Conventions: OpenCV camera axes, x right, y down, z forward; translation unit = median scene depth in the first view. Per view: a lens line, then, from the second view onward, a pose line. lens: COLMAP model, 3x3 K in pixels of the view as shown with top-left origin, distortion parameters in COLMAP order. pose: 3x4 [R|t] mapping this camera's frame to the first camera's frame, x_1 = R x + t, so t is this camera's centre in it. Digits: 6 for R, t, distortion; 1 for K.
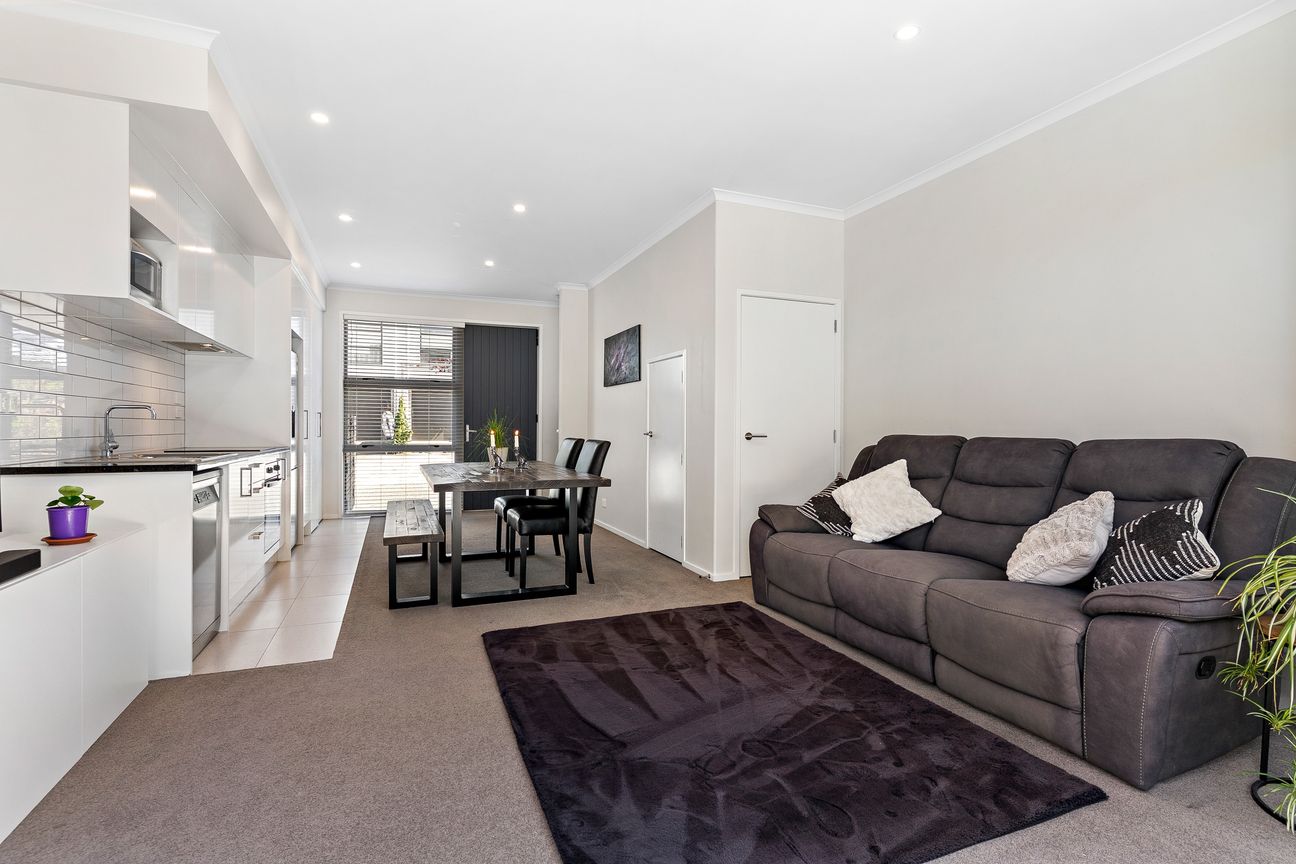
lens RADIAL K [[622.5, 0, 646.3], [0, 622.5, 428.6], [0, 0, 1]] dist [0.000771, 0.000151]
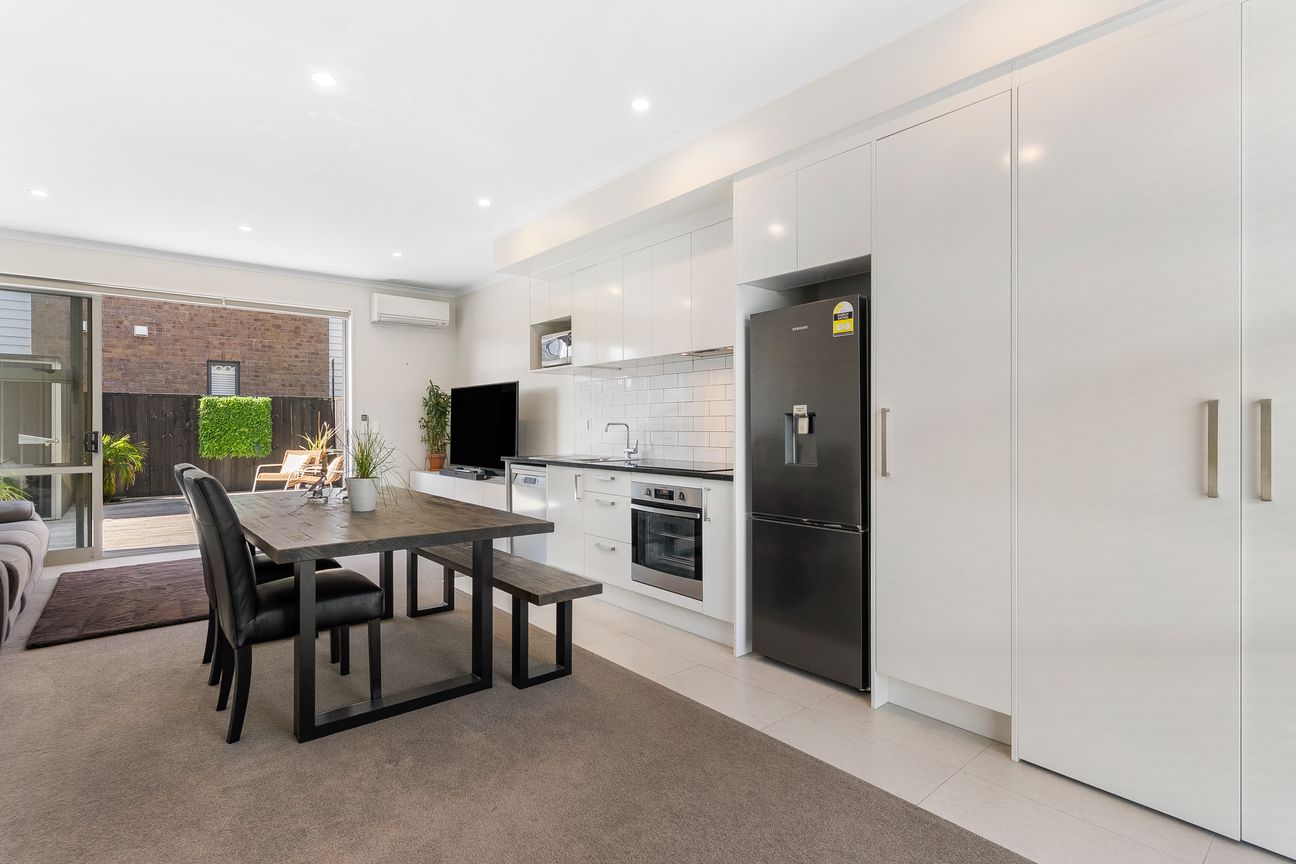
lens RADIAL K [[622.5, 0, 646.3], [0, 622.5, 428.6], [0, 0, 1]] dist [0.000771, 0.000151]
pose [[-0.948762, -0.006961, -0.315916, -0.304916], [-0.007810, 0.999968, 0.001421, -0.018205], [0.315896, 0.003815, -0.948786, 1.658266]]
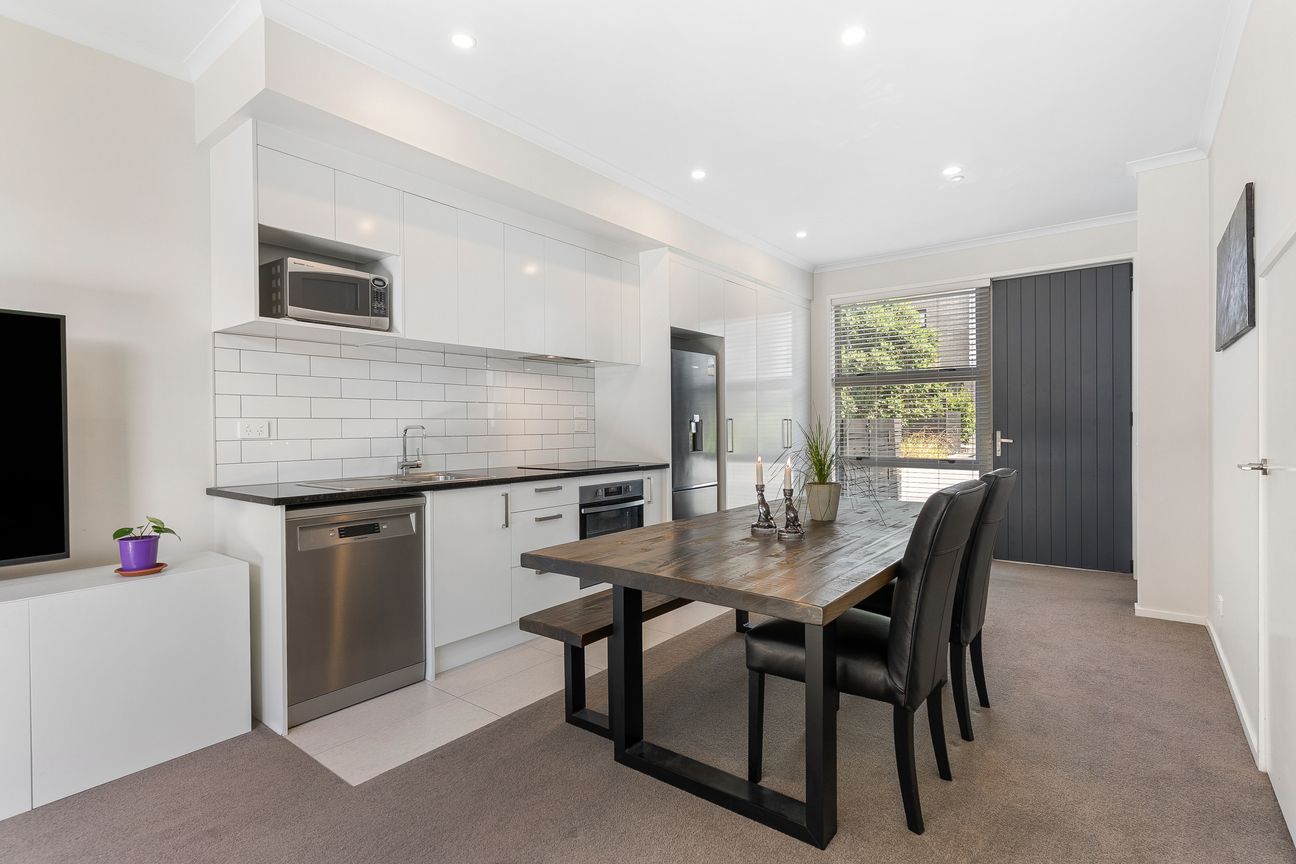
lens RADIAL K [[622.5, 0, 646.3], [0, 622.5, 428.6], [0, 0, 1]] dist [0.000771, 0.000151]
pose [[0.496795, -0.007371, -0.867837, 0.172885], [0.009788, 0.999948, -0.002890, -0.017773], [0.867813, -0.007059, 0.496841, 0.577051]]
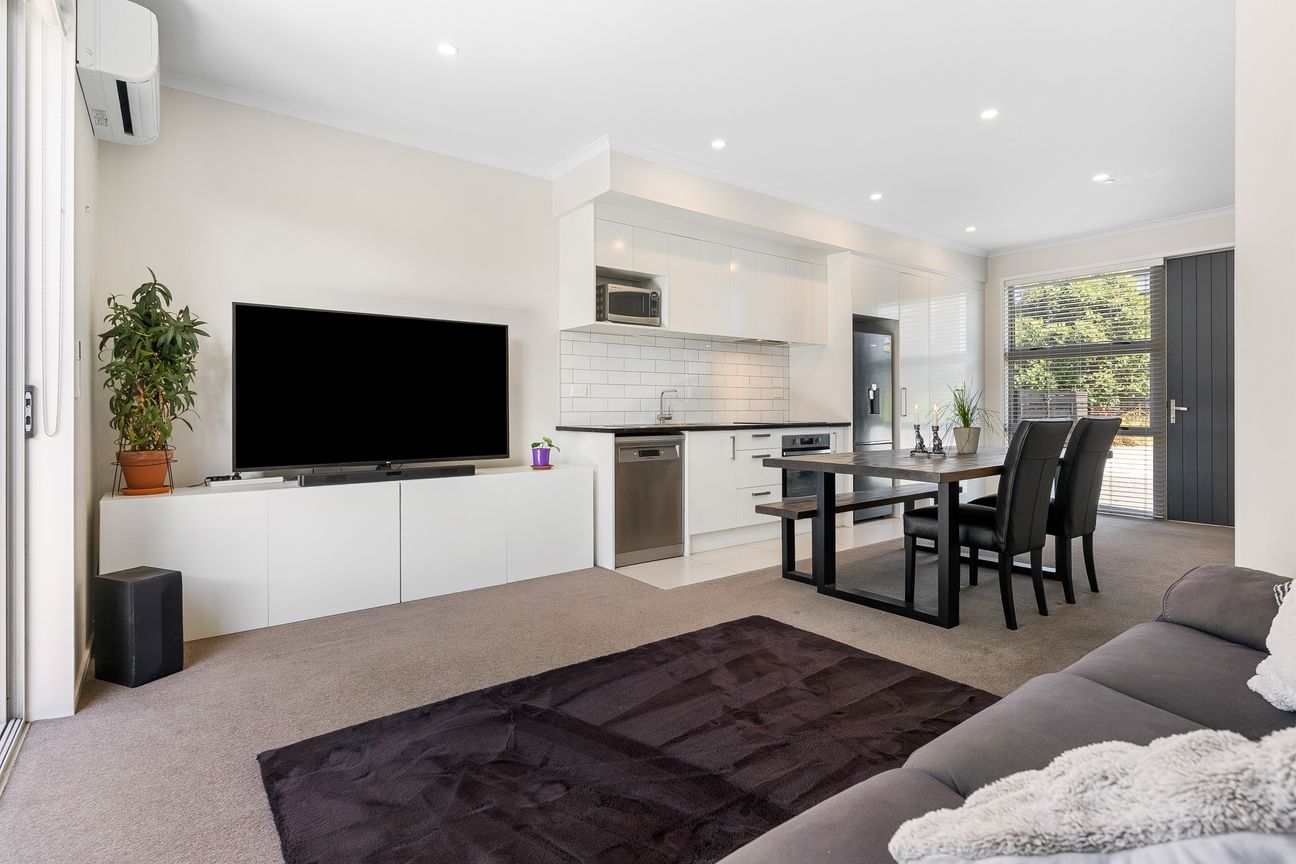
lens RADIAL K [[637.9, 0, 656.4], [0, 637.9, 403.8], [0, 0, 1]] dist [0.010038, 0.000093]
pose [[0.265476, -0.011394, -0.964050, 0.441538], [0.002109, 0.999935, -0.011237, 0.009174], [0.964115, 0.000950, 0.265483, 0.398317]]
